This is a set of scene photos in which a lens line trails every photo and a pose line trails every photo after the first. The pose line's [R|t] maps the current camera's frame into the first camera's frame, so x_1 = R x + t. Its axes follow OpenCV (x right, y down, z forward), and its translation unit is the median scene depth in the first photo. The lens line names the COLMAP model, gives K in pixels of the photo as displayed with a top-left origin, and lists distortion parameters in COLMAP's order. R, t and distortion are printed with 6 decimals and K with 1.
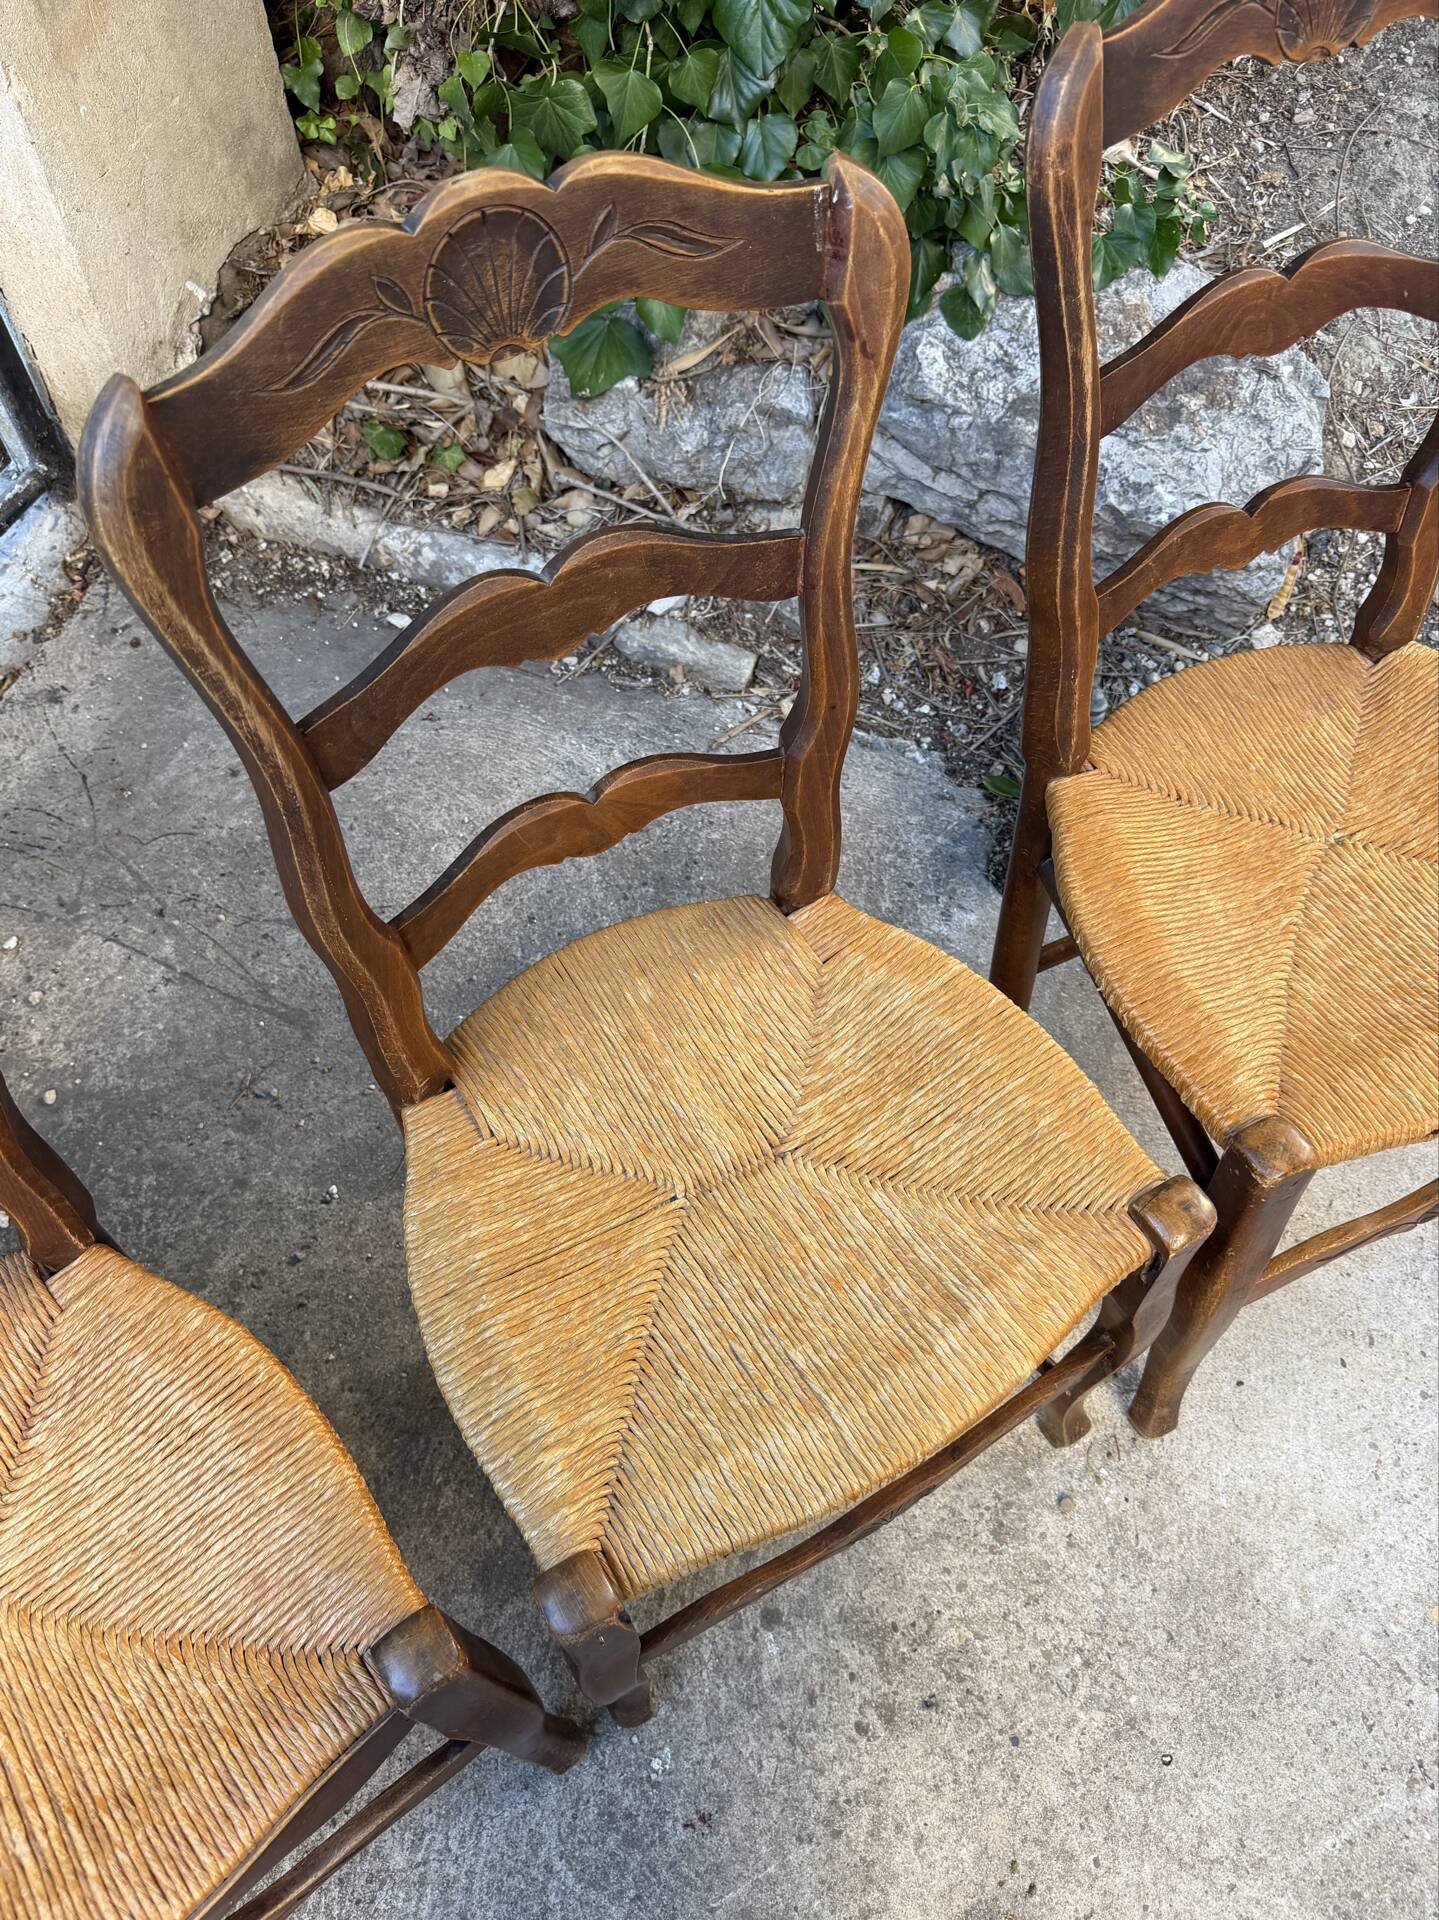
lens RADIAL K [[1422.3, 0, 704.8], [0, 1422.3, 998.3], [0, 0, 1]] dist [0.008826, -0.018900]
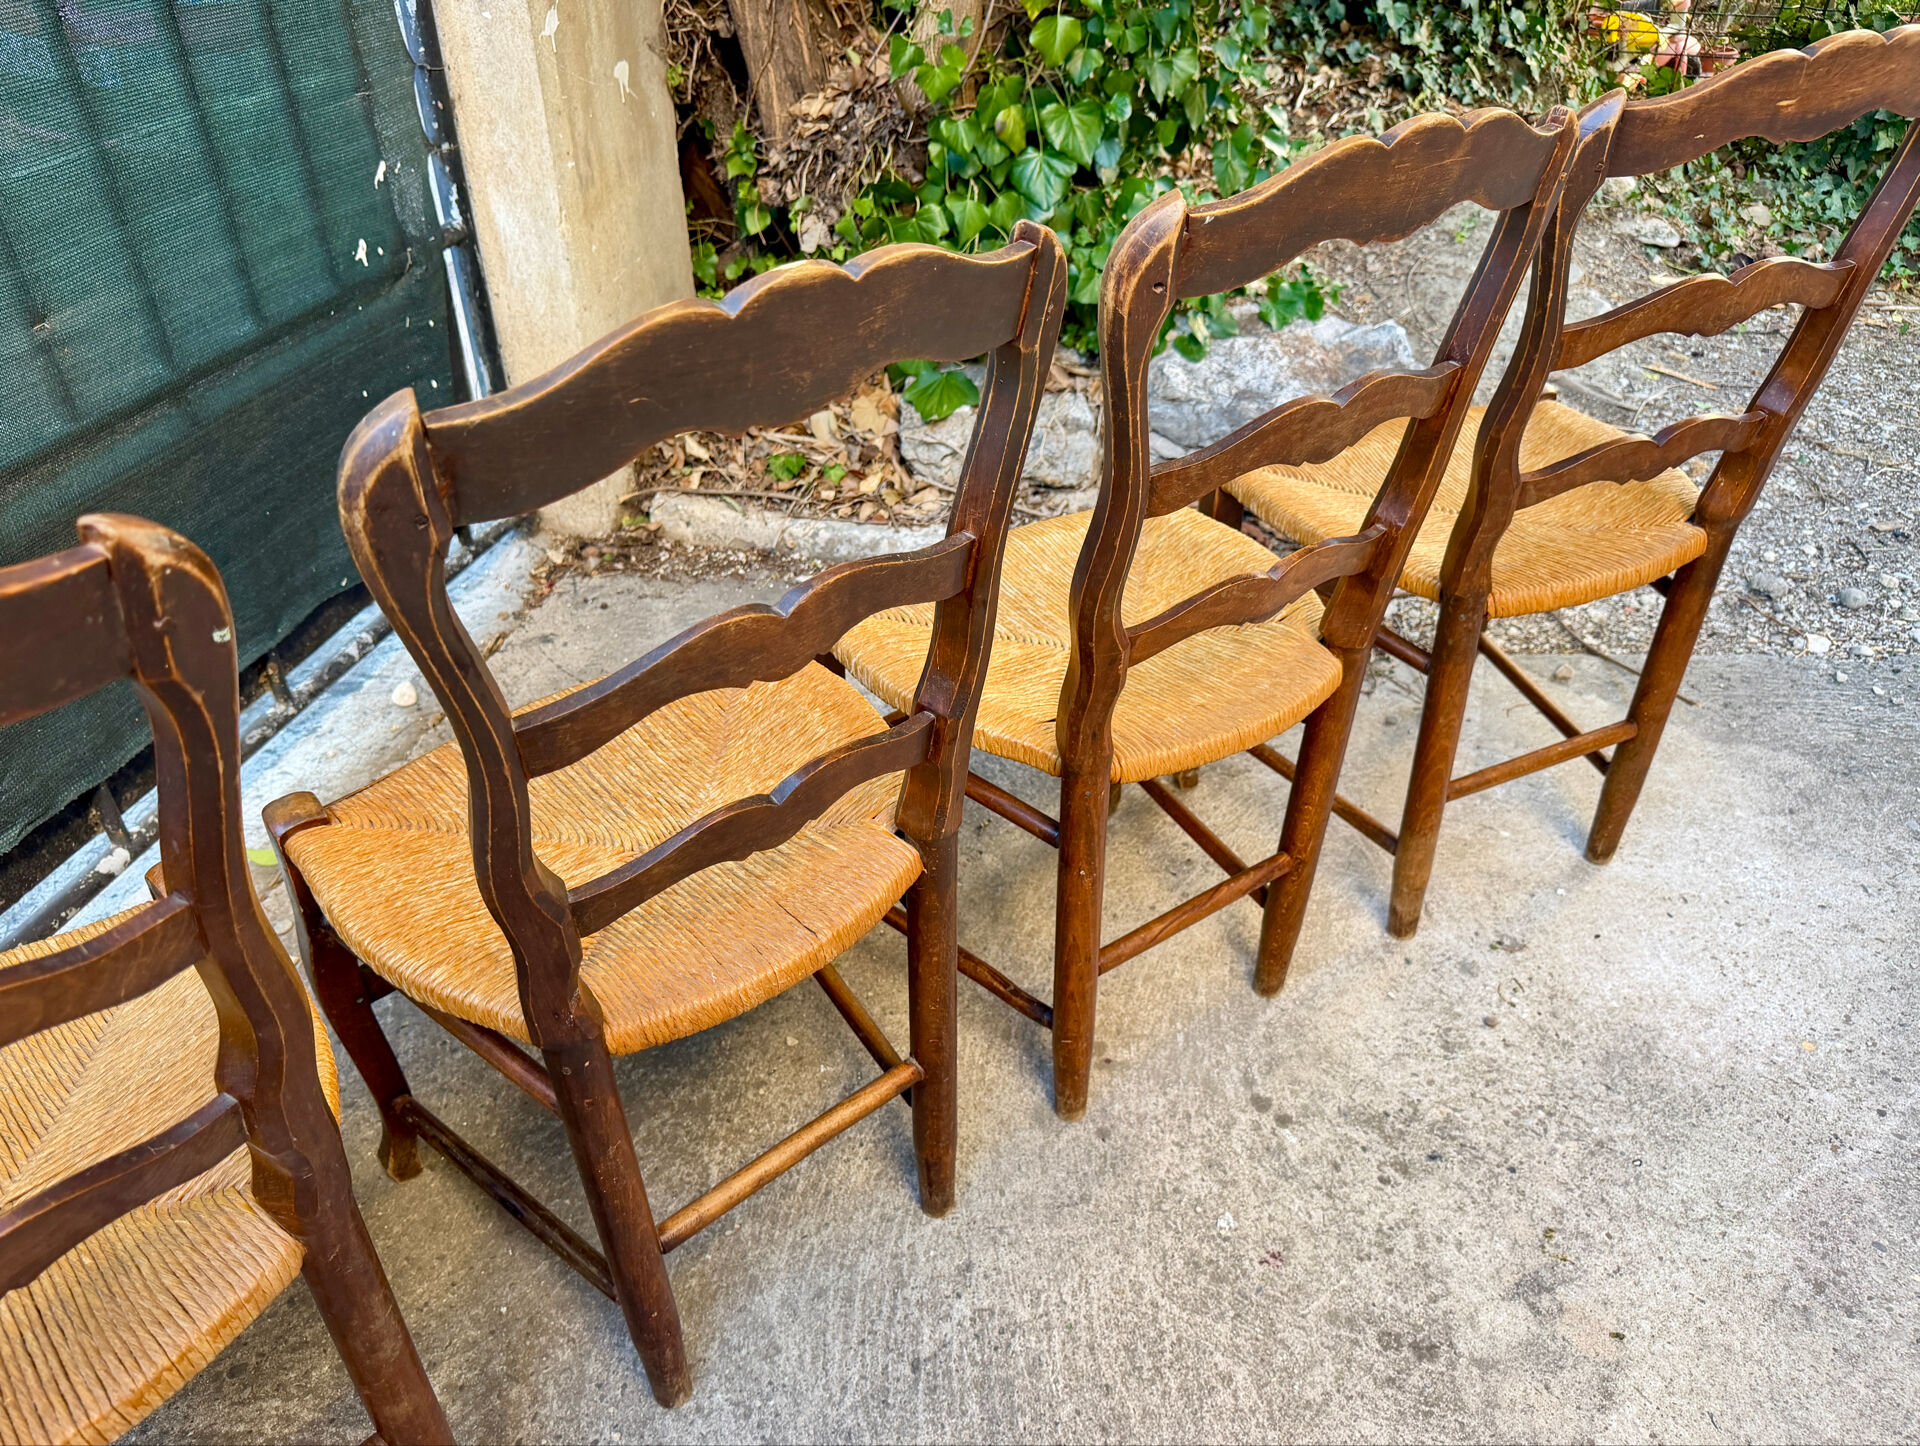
lens RADIAL K [[1407.2, 0, 939.6], [0, 1407.2, 747.9], [0, 0, 1]] dist [0.030652, -0.049370]
pose [[0.992605, -0.083364, 0.088234, -0.235237], [0.111600, 0.912670, -0.393166, 0.430421], [-0.047752, 0.400105, 0.915224, -0.144338]]
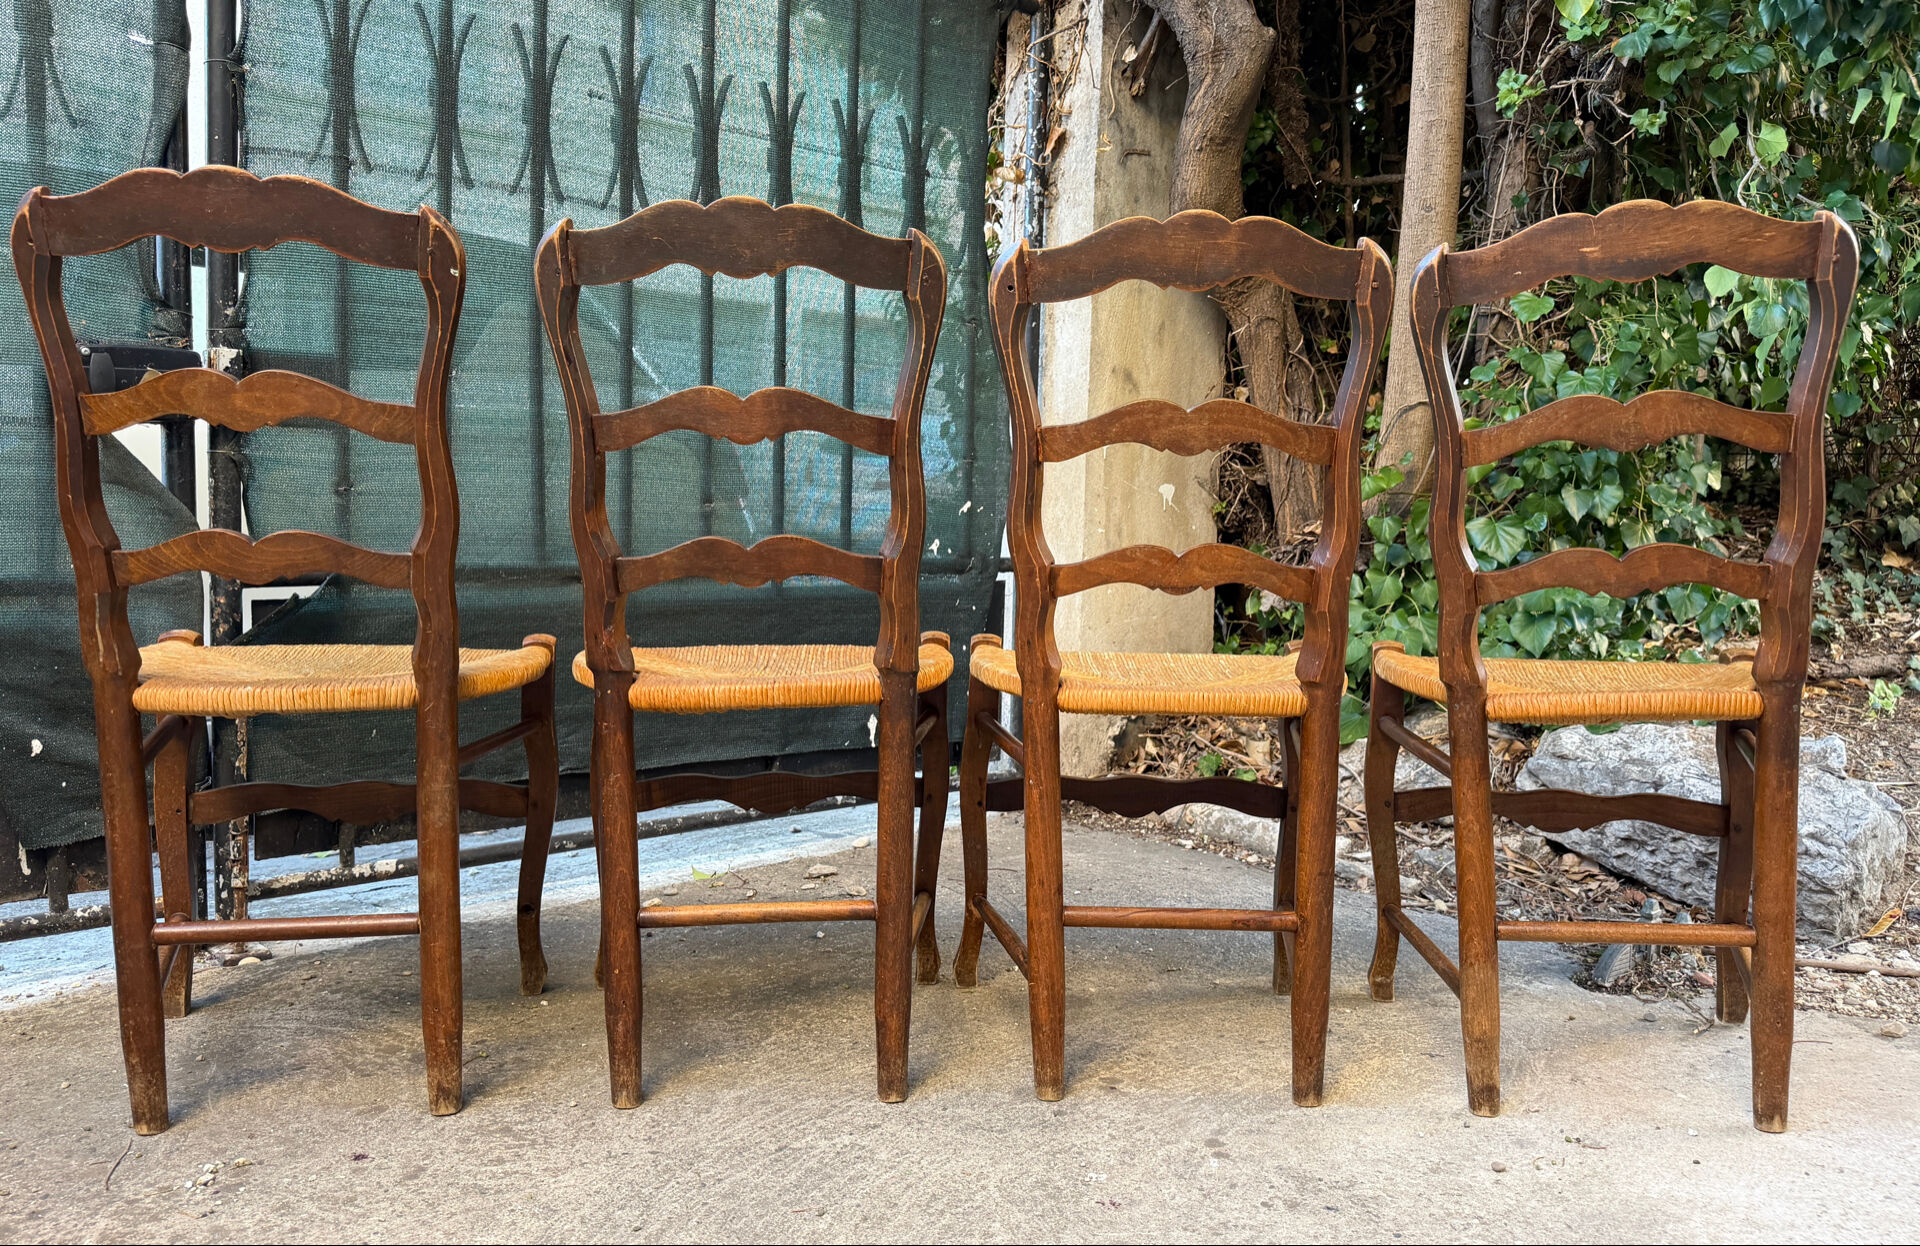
lens RADIAL K [[1409.0, 0, 956.2], [0, 1409.0, 579.6], [0, 0, 1]] dist [-0.000301, -0.005627]
pose [[0.877469, 0.039626, -0.477994, 0.296323], [-0.422085, 0.537118, -0.730307, 0.841543], [0.227800, 0.842576, 0.488030, -0.033438]]
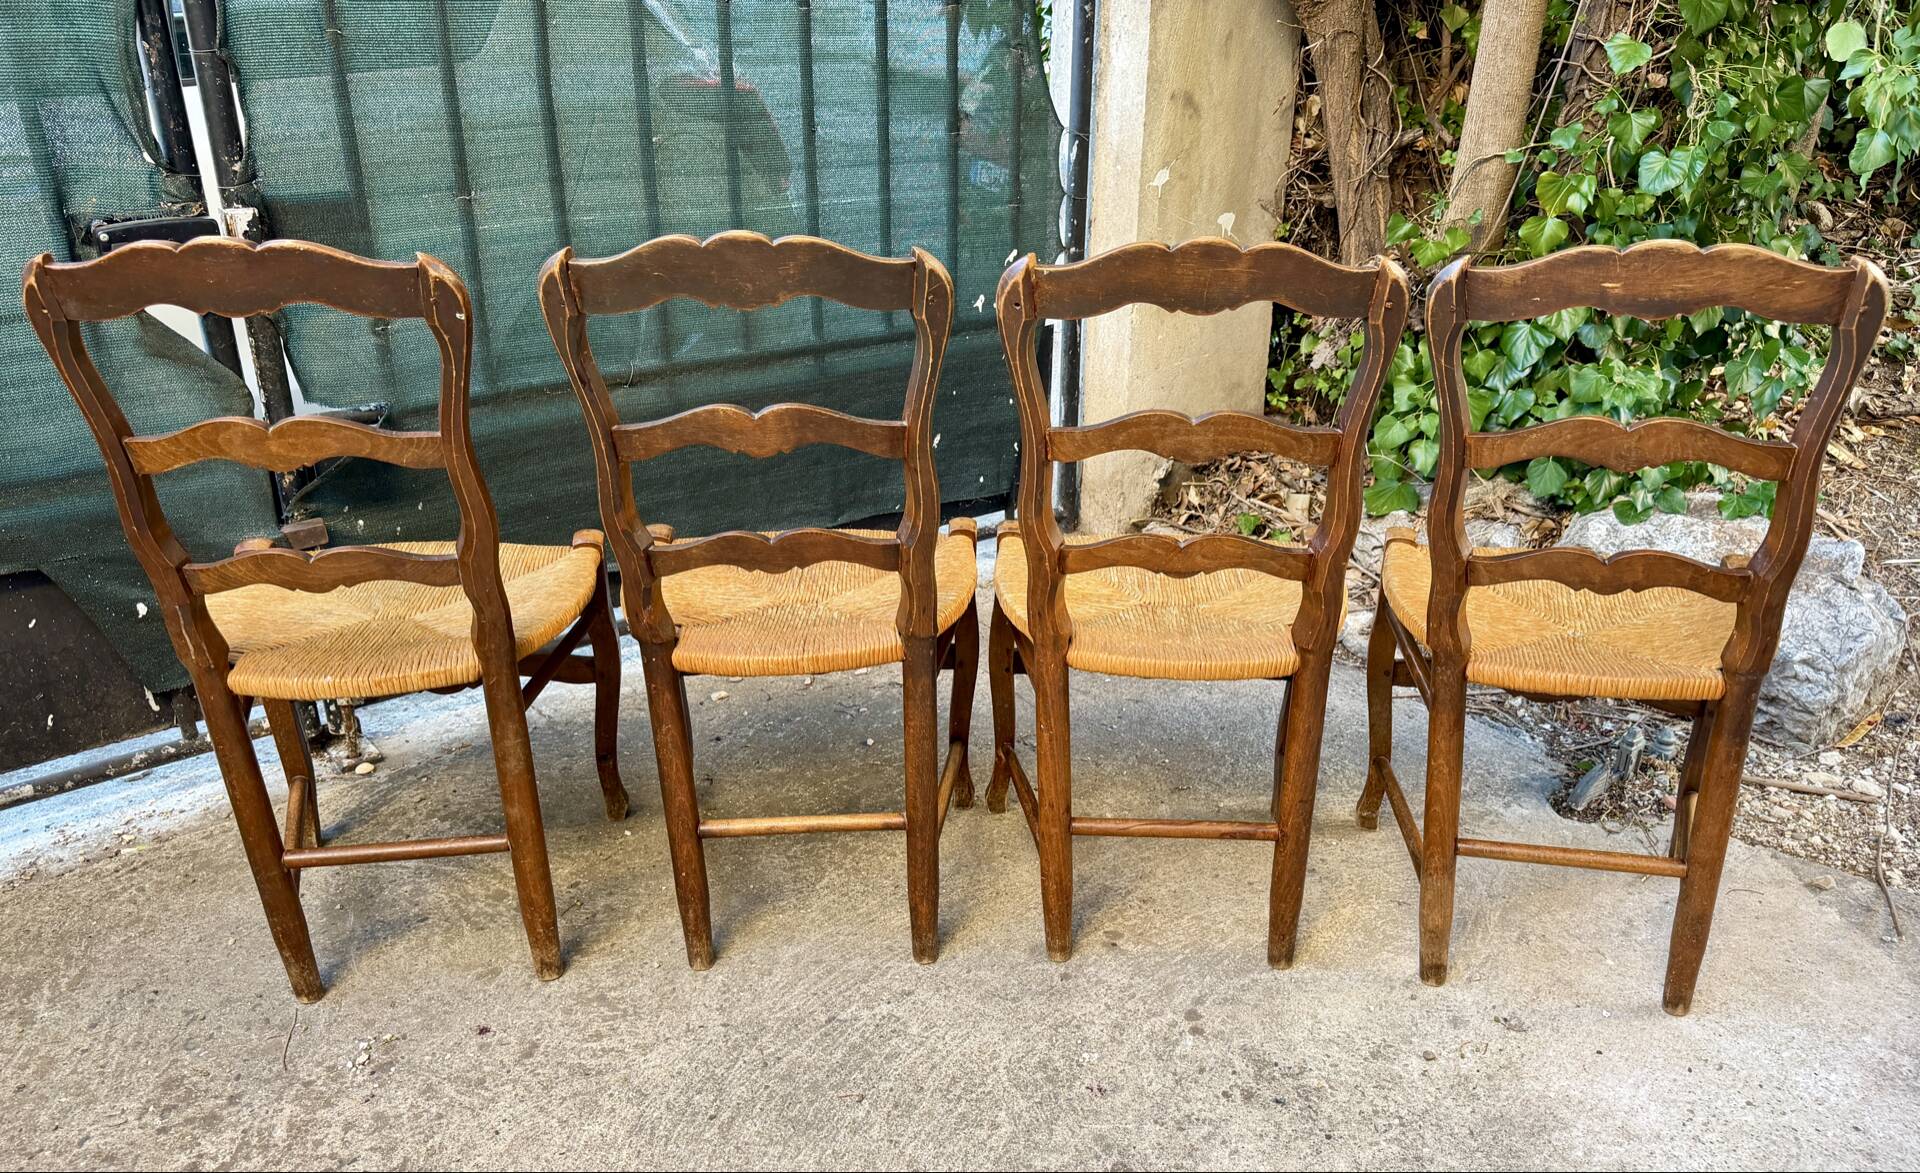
lens RADIAL K [[1427.5, 0, 986.4], [0, 1427.5, 586.4], [0, 0, 1]] dist [0.033527, -0.056250]
pose [[0.859949, 0.205704, -0.467090, 0.330306], [-0.442485, 0.756574, -0.481459, 0.653791], [0.254350, 0.620711, 0.741636, -0.300673]]
